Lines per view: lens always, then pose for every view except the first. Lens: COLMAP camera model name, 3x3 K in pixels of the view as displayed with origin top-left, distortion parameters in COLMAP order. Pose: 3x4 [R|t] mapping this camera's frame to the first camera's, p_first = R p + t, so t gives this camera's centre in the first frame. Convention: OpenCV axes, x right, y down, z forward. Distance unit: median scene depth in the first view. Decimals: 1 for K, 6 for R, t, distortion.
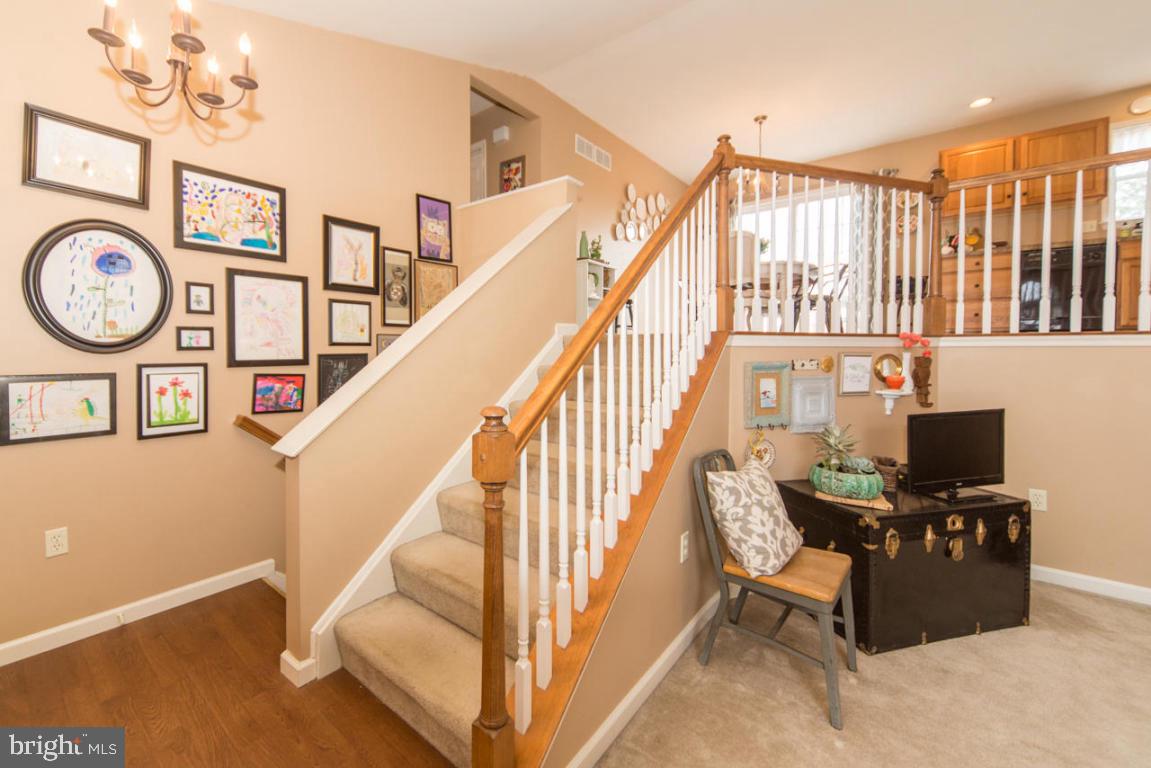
lens RADIAL K [[460.0, 0, 516.6], [0, 460.0, 359.5], [0, 0, 1]] dist [0.008841, -0.000848]
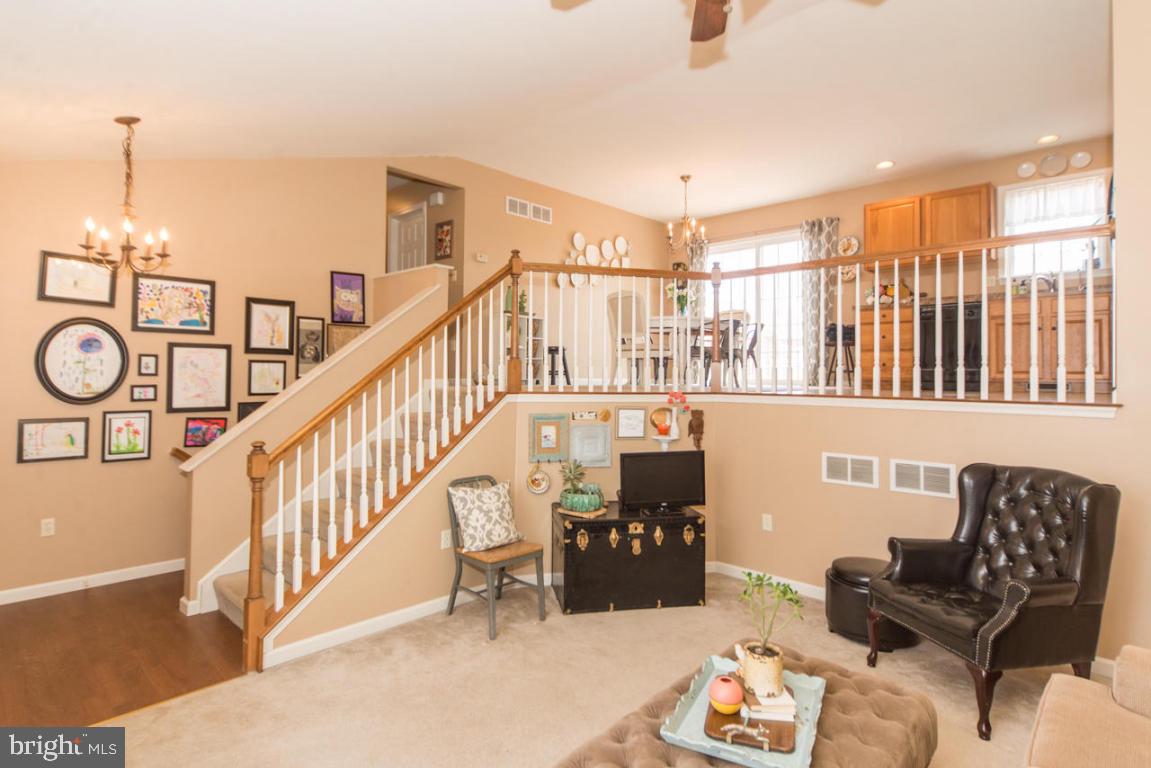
lens RADIAL K [[574.1, 0, 548.1], [0, 574.1, 369.0], [0, 0, 1]] dist [0.007456, 0.000107]
pose [[0.998174, 0.007055, -0.059991, 0.706355], [-0.009385, 0.999209, -0.038632, -0.066975], [0.059671, 0.039124, 0.997451, -0.756775]]
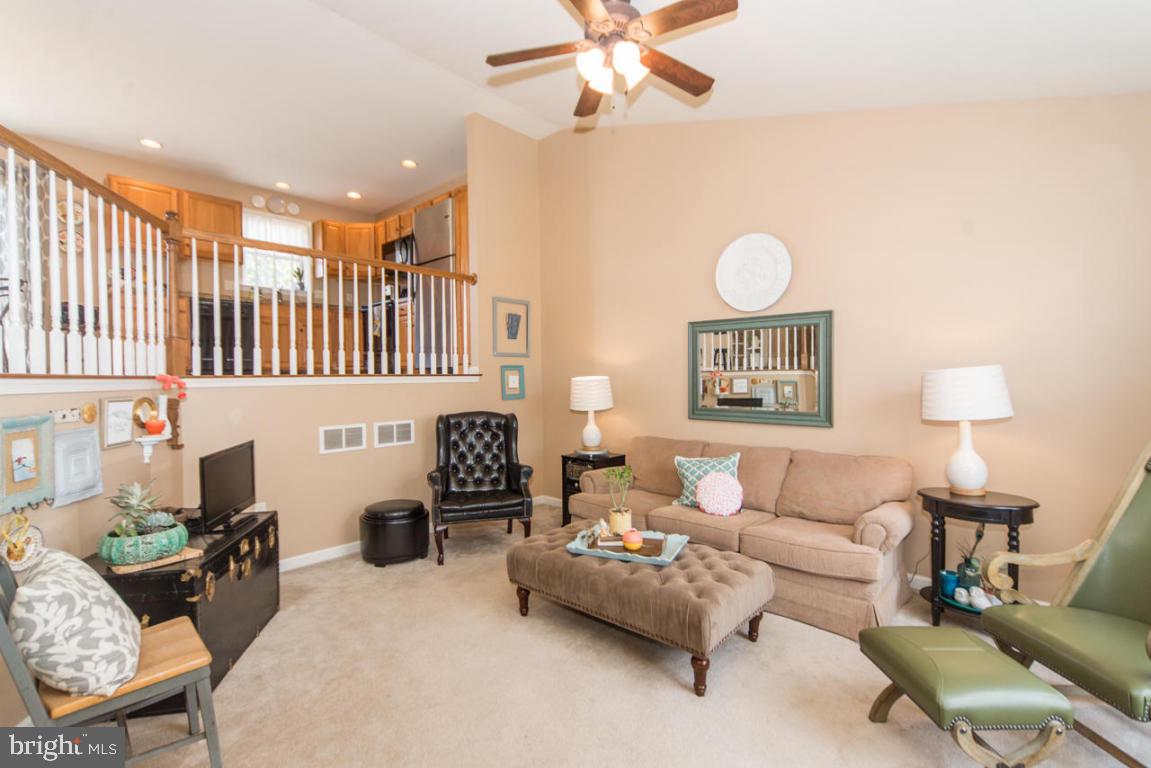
lens RADIAL K [[520.6, 0, 571.7], [0, 520.6, 388.7], [0, 0, 1]] dist [0.010888, -0.000018]
pose [[0.035631, -0.023422, 0.999090, -0.253712], [0.039284, 0.998985, 0.022019, -0.022961], [-0.998593, 0.038464, 0.036515, 0.136827]]
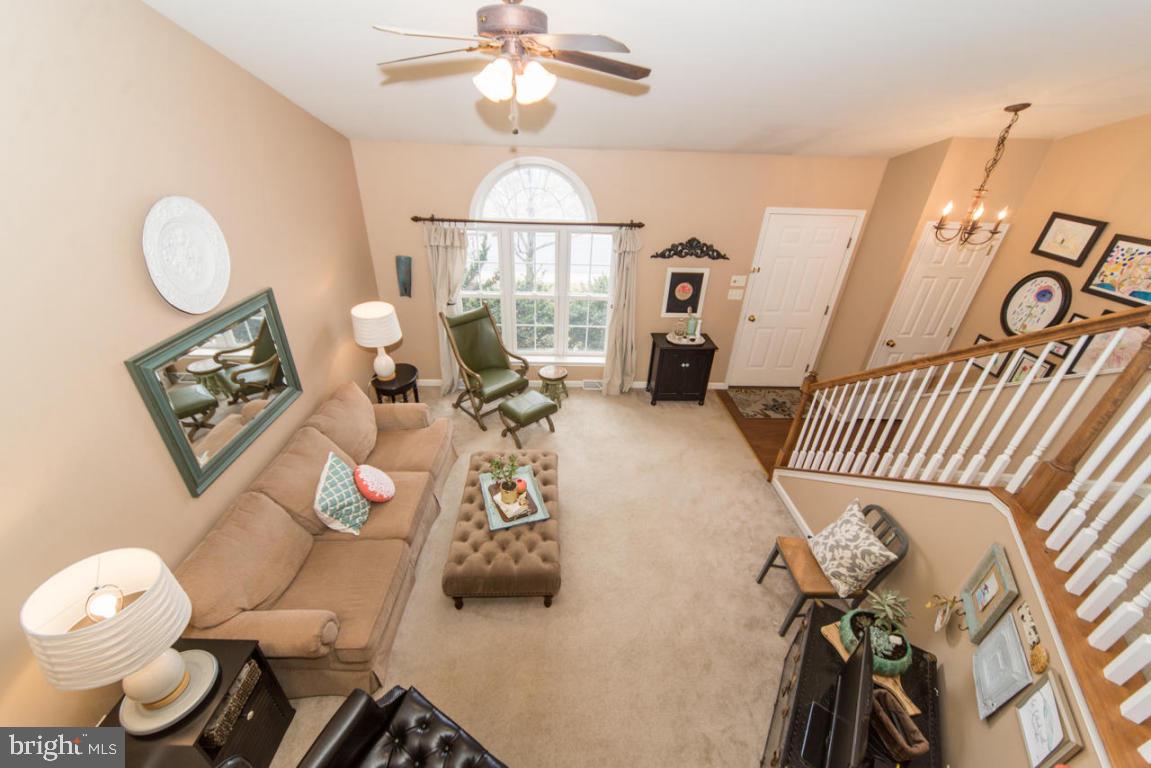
lens RADIAL K [[460.0, 0, 586.1], [0, 460.0, 383.5], [0, 0, 1]] dist [0.008841, -0.000848]
pose [[-0.740563, 0.302875, -0.599862, 1.576992], [-0.057814, 0.860641, 0.505920, -0.691841], [0.669496, 0.409346, -0.619848, 1.014372]]
